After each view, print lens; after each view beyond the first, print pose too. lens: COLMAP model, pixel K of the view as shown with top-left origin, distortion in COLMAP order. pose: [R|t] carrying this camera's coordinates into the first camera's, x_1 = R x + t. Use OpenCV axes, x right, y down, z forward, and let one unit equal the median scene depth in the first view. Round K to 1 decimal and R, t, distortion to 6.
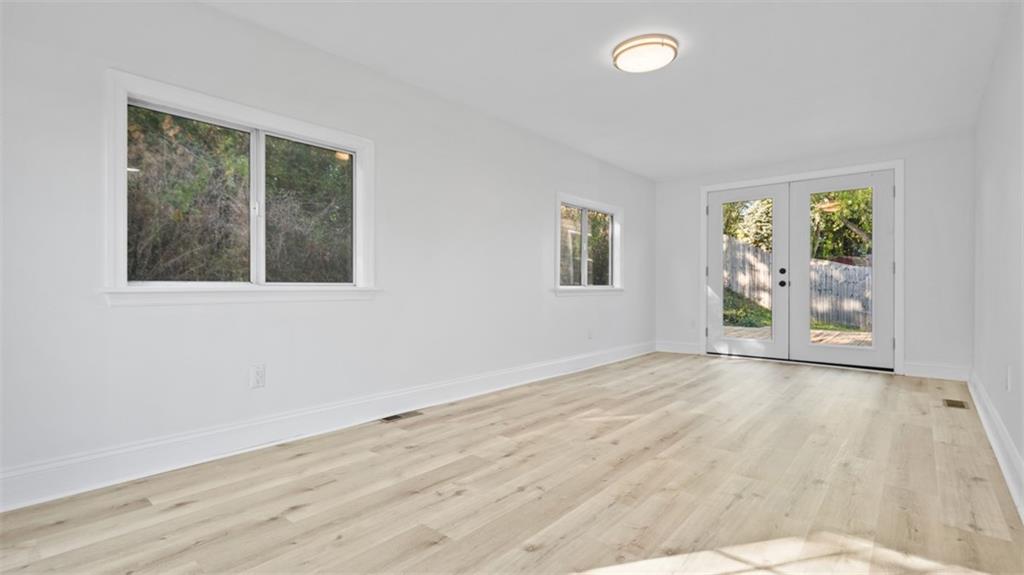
lens RADIAL K [[471.0, 0, 502.0], [0, 471.0, 290.7], [0, 0, 1]] dist [0.000345, 0.002636]
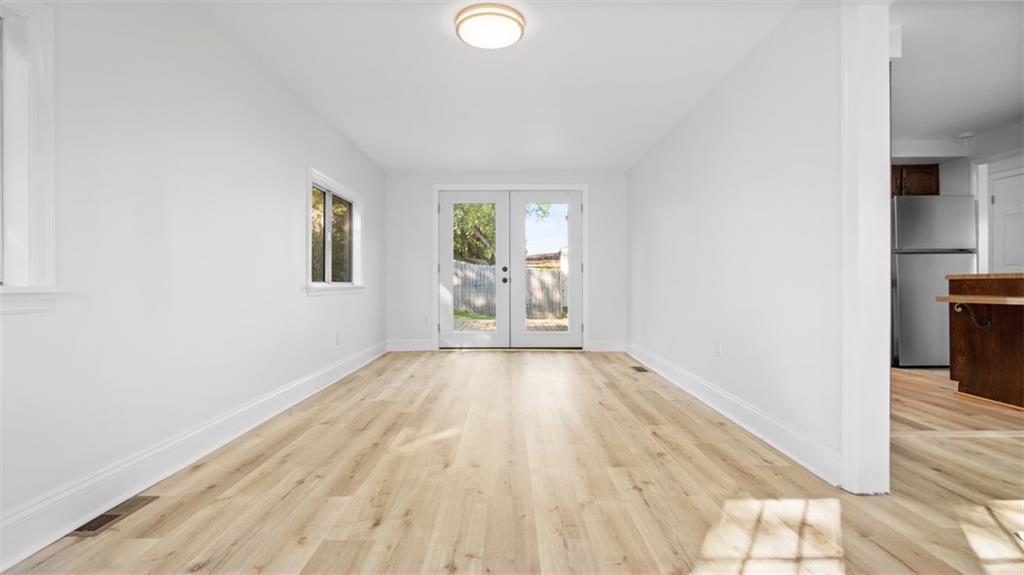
lens RADIAL K [[471.0, 0, 510.3], [0, 471.0, 277.5], [0, 0, 1]] dist [0.000345, 0.002636]
pose [[0.749958, 0.004427, 0.661471, -0.237168], [0.009373, 0.999806, -0.017318, -0.003475], [-0.661419, 0.019188, 0.749771, 0.256538]]
